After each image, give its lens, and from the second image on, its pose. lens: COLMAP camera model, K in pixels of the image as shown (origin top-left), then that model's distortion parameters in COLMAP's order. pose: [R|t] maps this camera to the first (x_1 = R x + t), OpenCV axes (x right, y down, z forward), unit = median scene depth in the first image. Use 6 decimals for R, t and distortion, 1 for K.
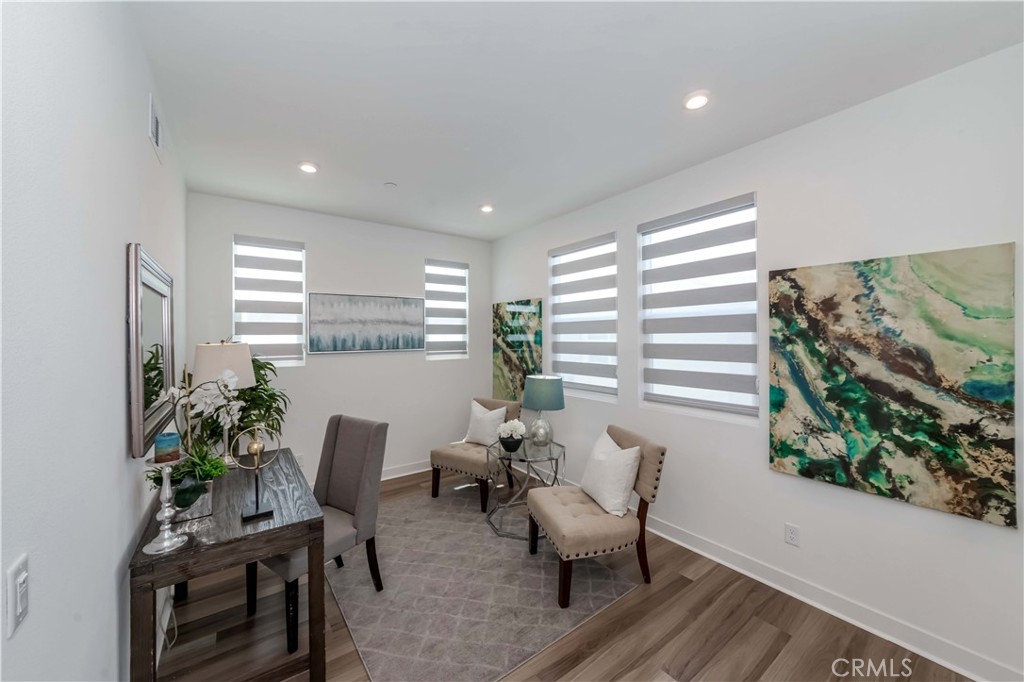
lens RADIAL K [[373.9, 0, 514.1], [0, 373.9, 335.4], [0, 0, 1]] dist [0.005546, 0.000929]
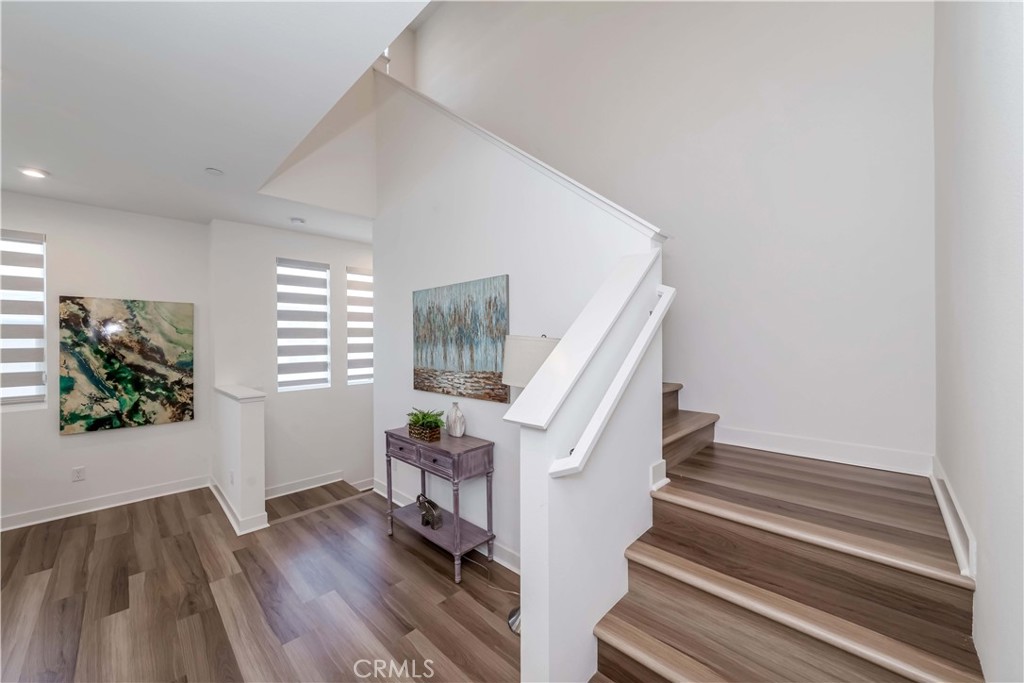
lens RADIAL K [[373.9, 0, 511.0], [0, 373.9, 342.3], [0, 0, 1]] dist [0.005546, 0.000929]
pose [[-0.160524, 0.000410, 0.987032, -0.370522], [0.004254, 0.999991, 0.000277, 0.004190], [-0.987023, 0.004244, -0.160525, -0.168067]]
